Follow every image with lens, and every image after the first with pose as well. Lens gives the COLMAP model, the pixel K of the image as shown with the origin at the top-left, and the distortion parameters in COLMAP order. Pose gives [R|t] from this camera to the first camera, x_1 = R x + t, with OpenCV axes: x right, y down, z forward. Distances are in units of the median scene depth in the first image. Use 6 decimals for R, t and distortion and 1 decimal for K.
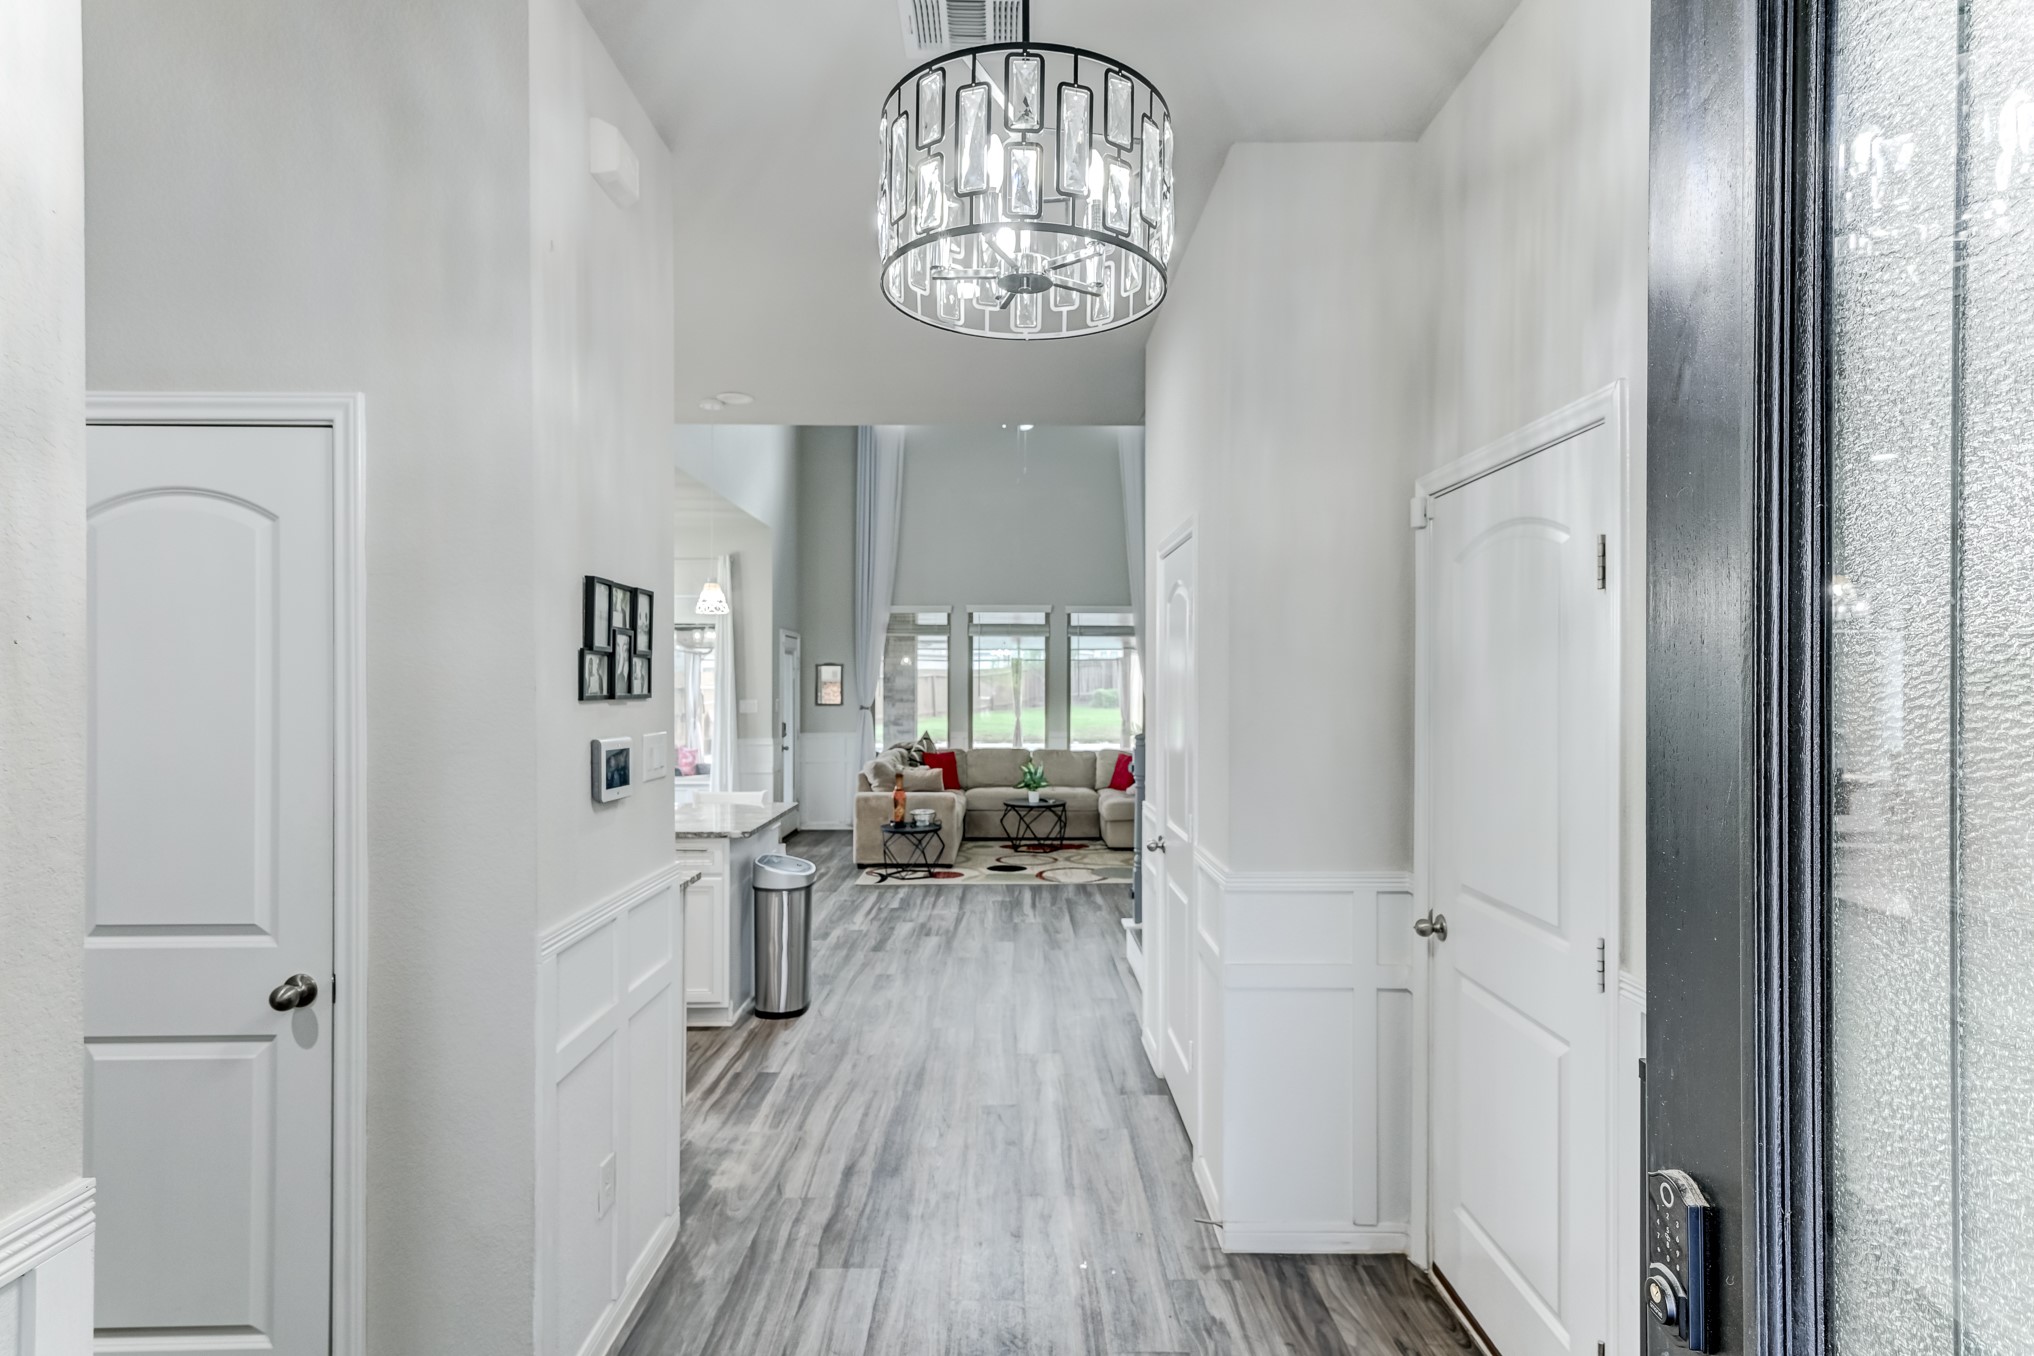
lens RADIAL K [[1034.1, 0, 1017.0], [0, 1034.1, 678.0], [0, 0, 1]] dist [0.000847, 0.000063]
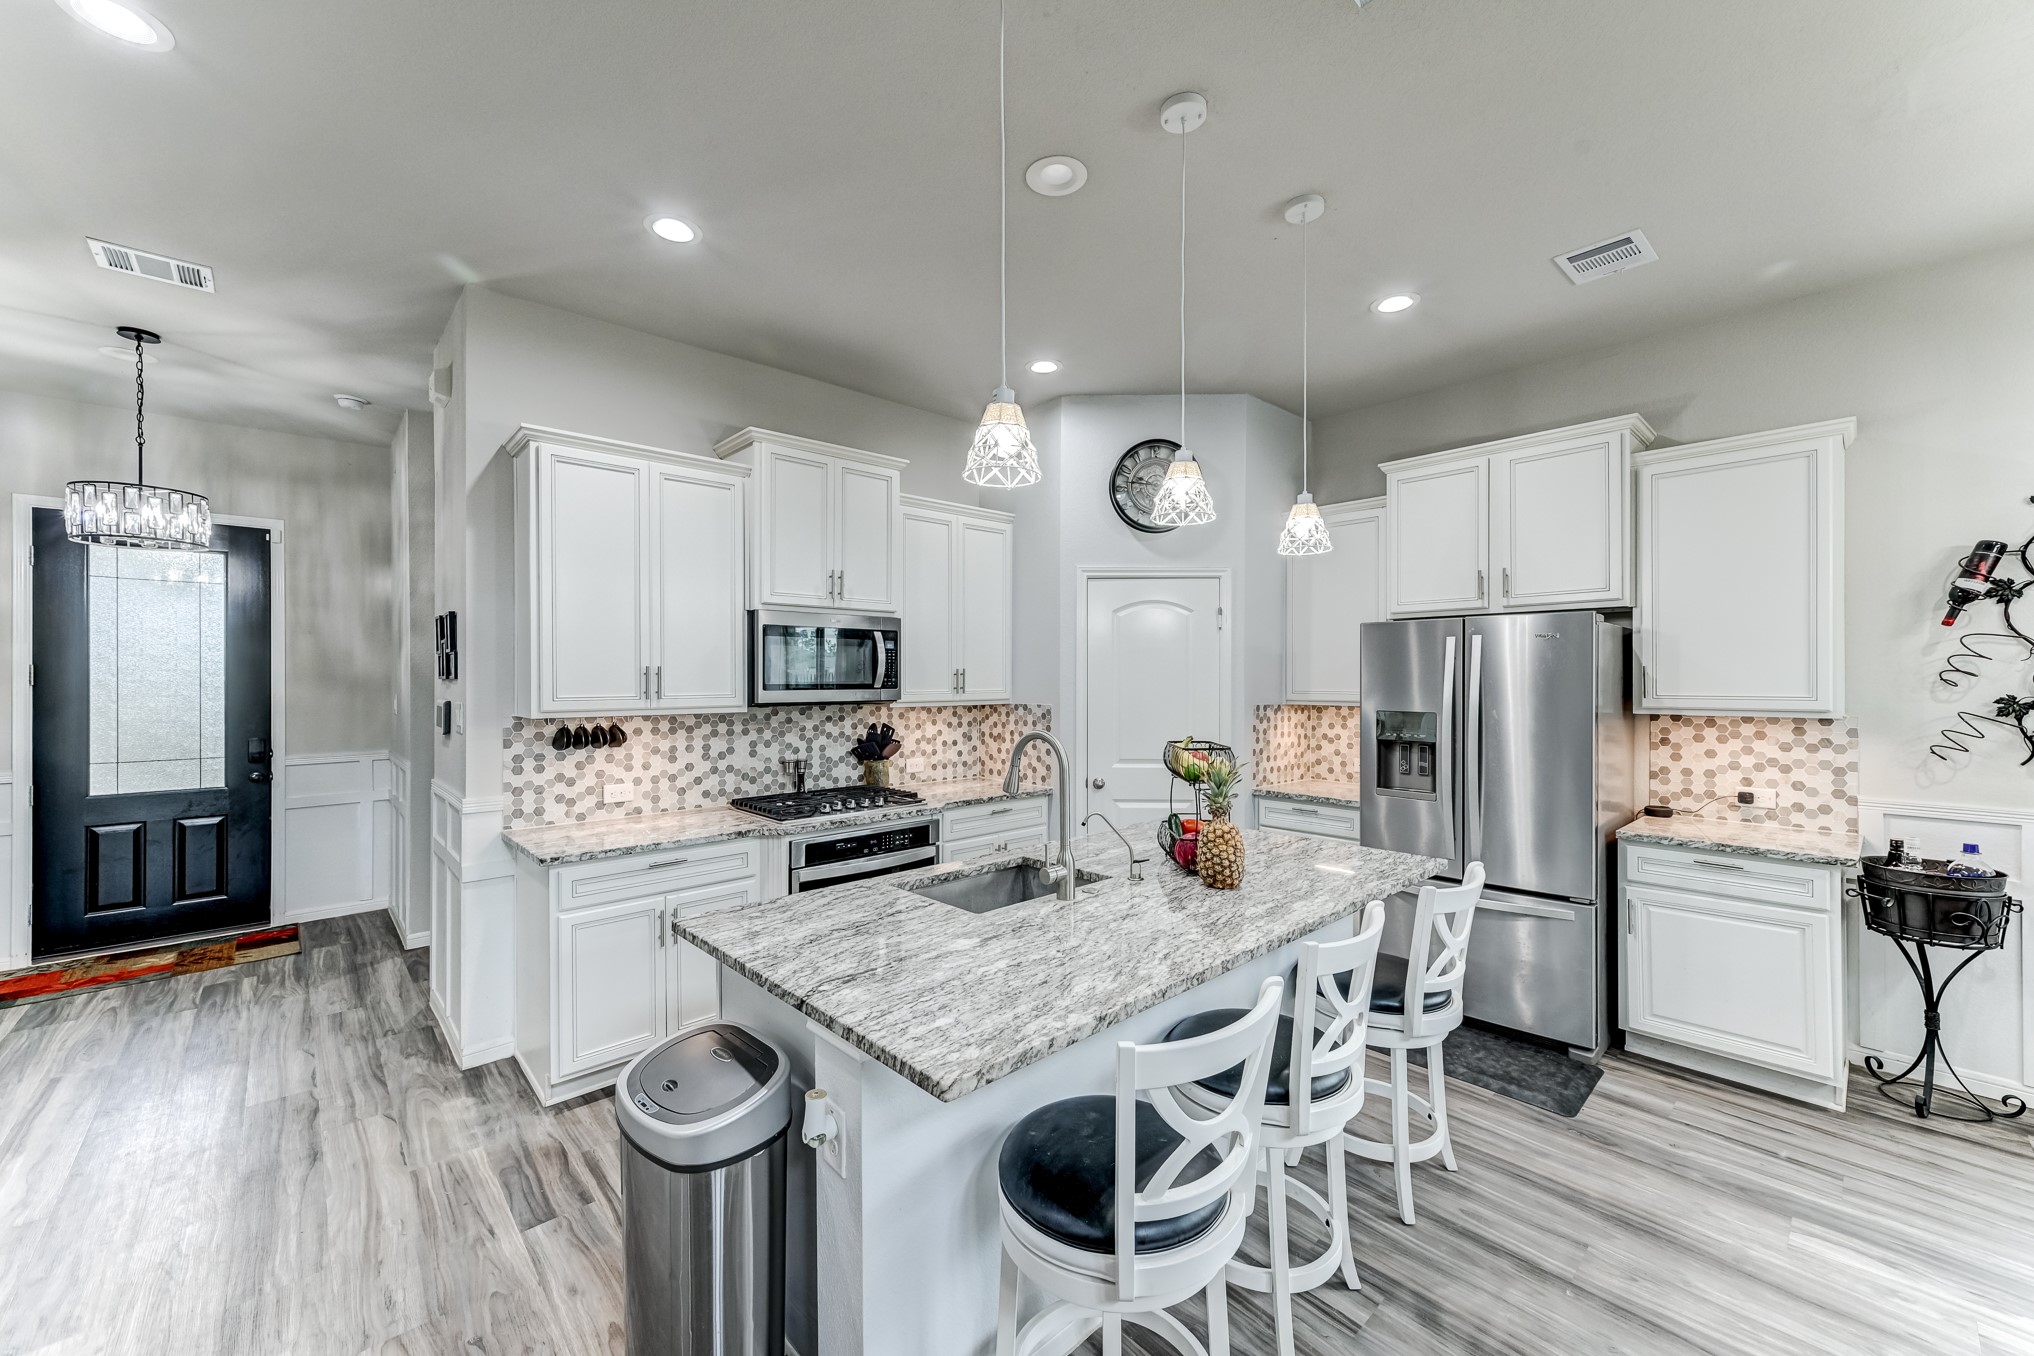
lens RADIAL K [[787.3, 0, 1014.3], [0, 787.3, 677.7], [0, 0, 1]] dist [0.009596, 0.000081]
pose [[-0.743175, 0.000525, -0.669097, -0.050986], [0.006833, 0.999953, -0.006806, 0.008996], [0.669062, -0.009630, -0.743144, 0.683734]]
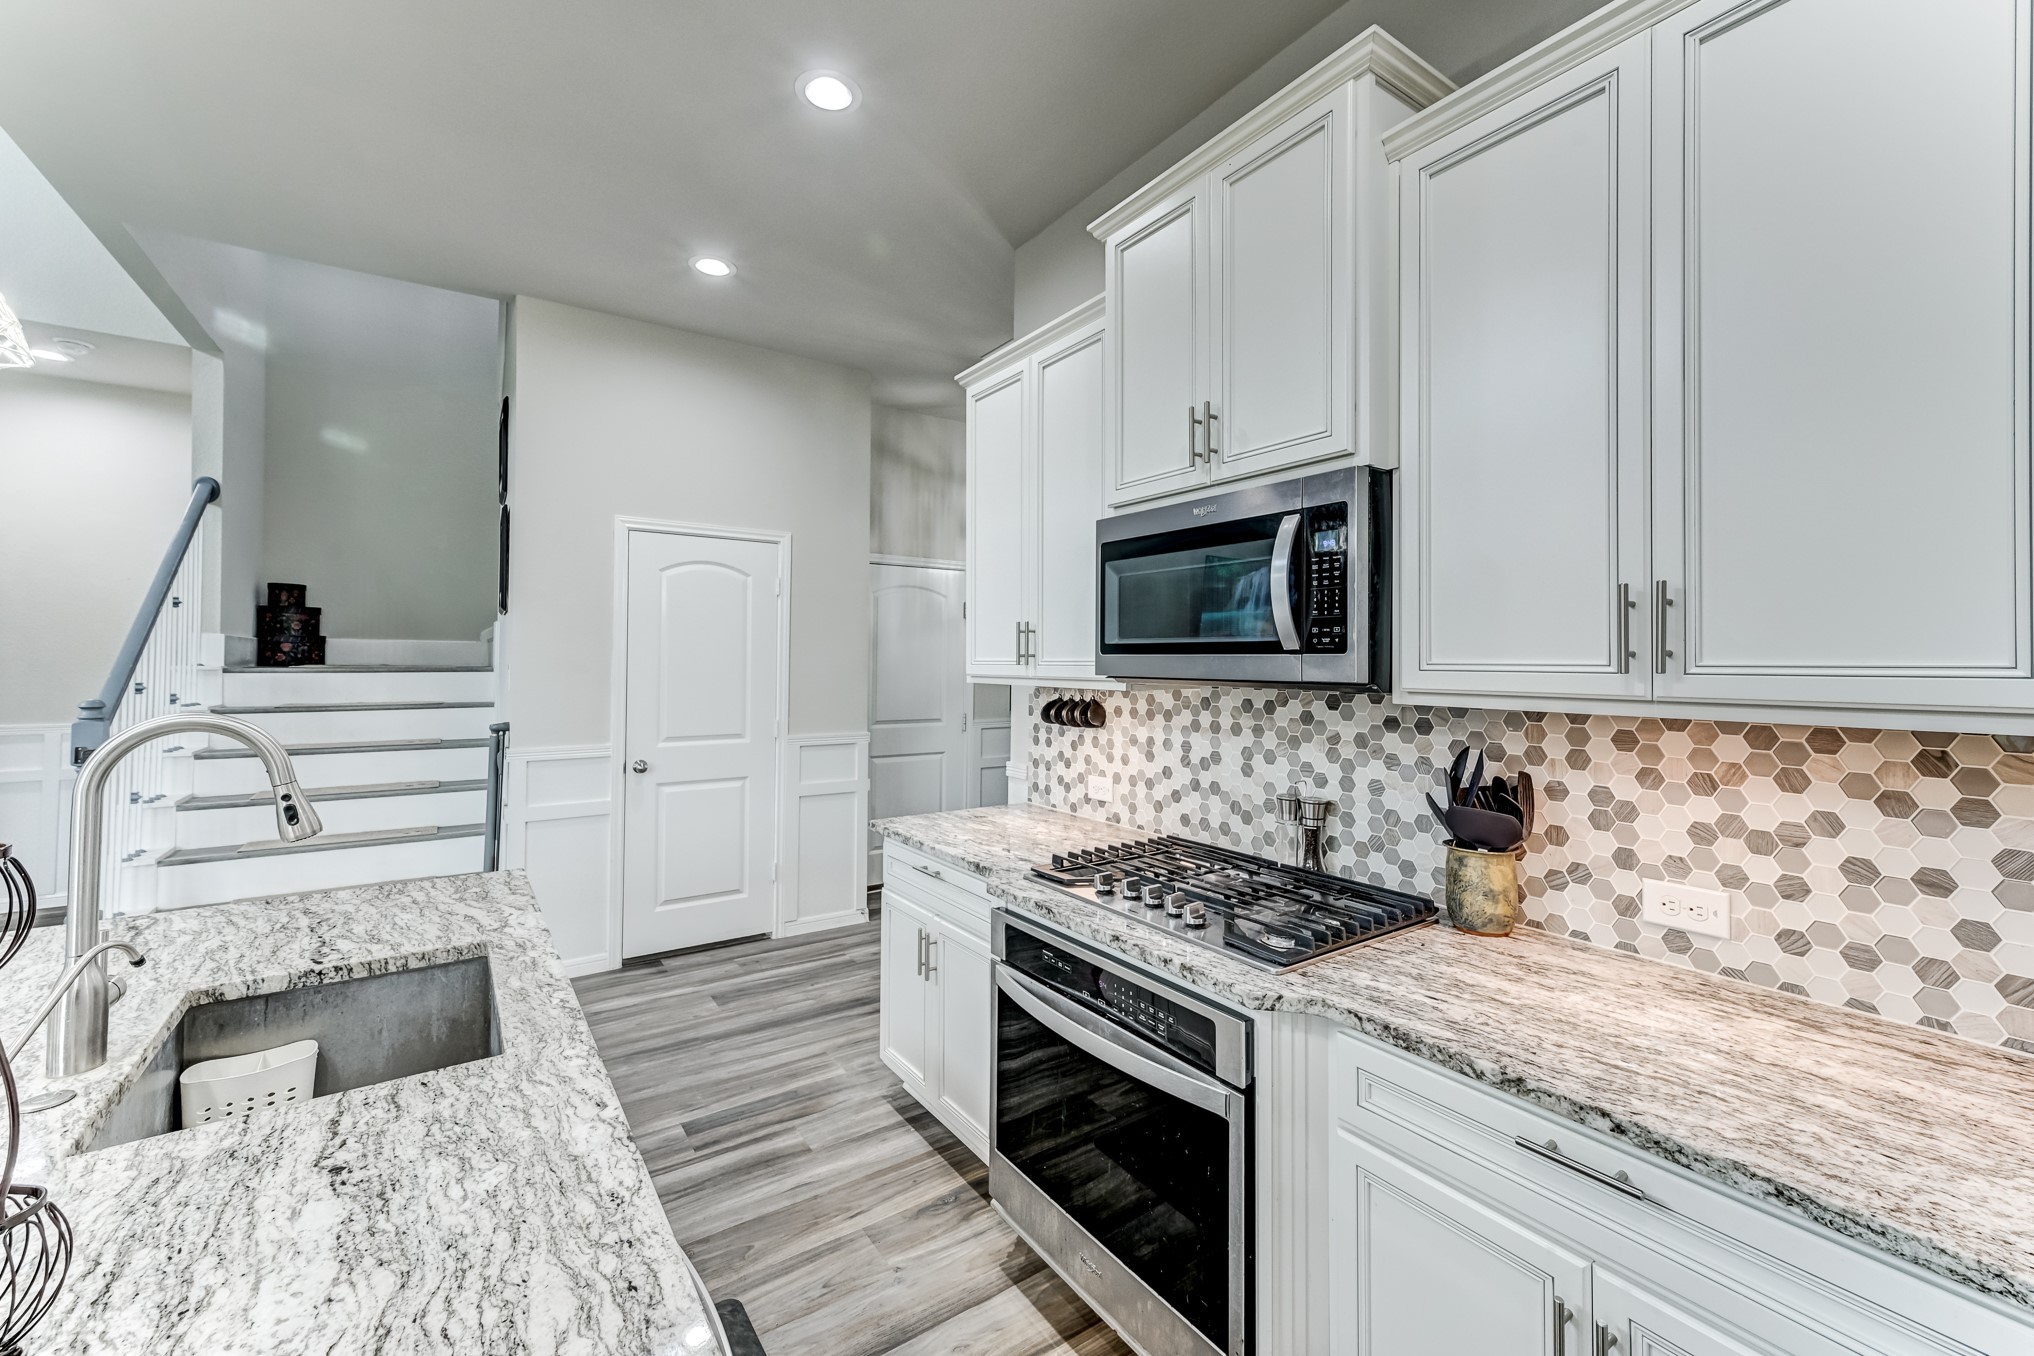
lens RADIAL K [[822.1, 0, 1008.8], [0, 822.1, 652.2], [0, 0, 1]] dist [0.012337, -0.000109]
pose [[-0.553818, 0.004178, 0.832627, -0.374555], [-0.012218, 0.999839, -0.013143, 0.014159], [-0.832548, -0.017452, -0.553678, 0.486264]]
